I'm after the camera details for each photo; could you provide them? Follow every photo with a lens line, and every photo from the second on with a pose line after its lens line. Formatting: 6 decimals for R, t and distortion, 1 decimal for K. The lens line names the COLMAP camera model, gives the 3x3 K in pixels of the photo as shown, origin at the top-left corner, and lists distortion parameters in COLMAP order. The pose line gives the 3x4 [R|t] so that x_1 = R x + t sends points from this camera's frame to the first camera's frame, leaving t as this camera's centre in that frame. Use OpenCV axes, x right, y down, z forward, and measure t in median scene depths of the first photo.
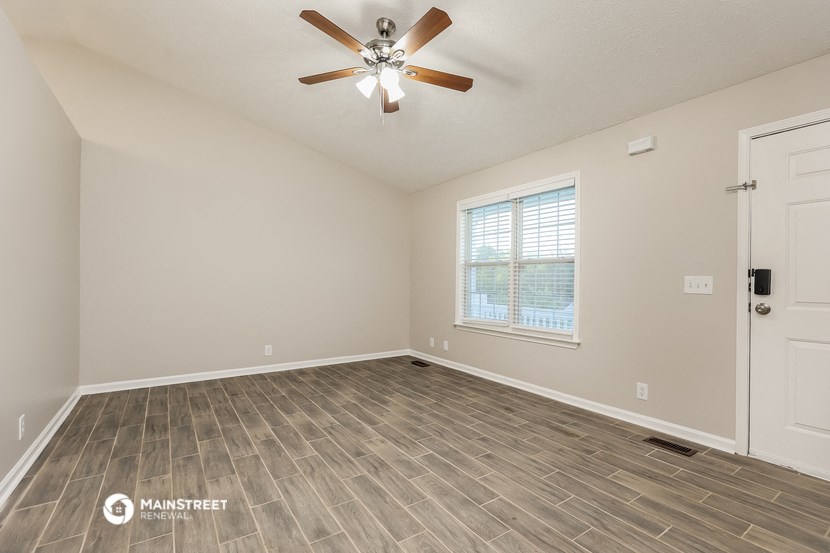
lens RADIAL K [[378.1, 0, 415.0], [0, 378.1, 286.8], [0, 0, 1]] dist [-0.015649, 0.000336]
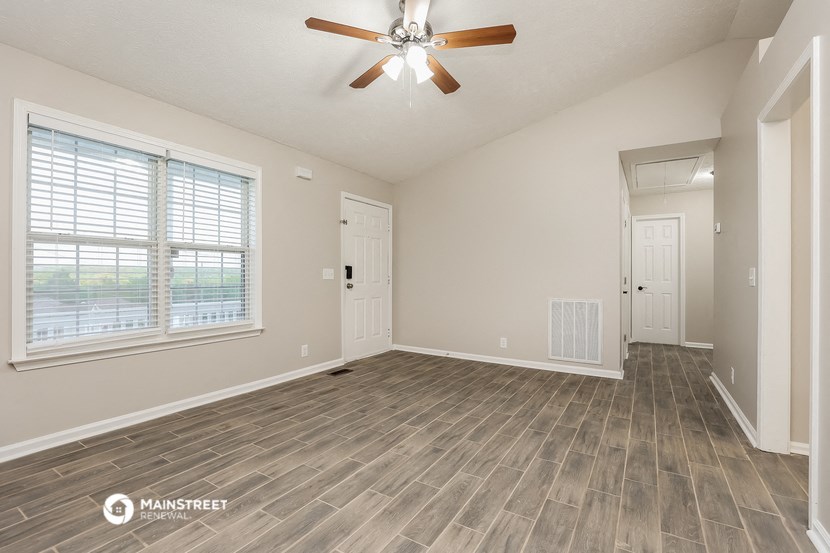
lens RADIAL K [[380.6, 0, 413.1], [0, 380.6, 282.4], [0, 0, 1]] dist [-0.002273, 0.001492]
pose [[-0.412491, -0.029087, 0.910497, -0.843671], [0.001773, 0.999463, 0.032732, -0.021232], [-0.910960, 0.015116, -0.412218, 1.217734]]
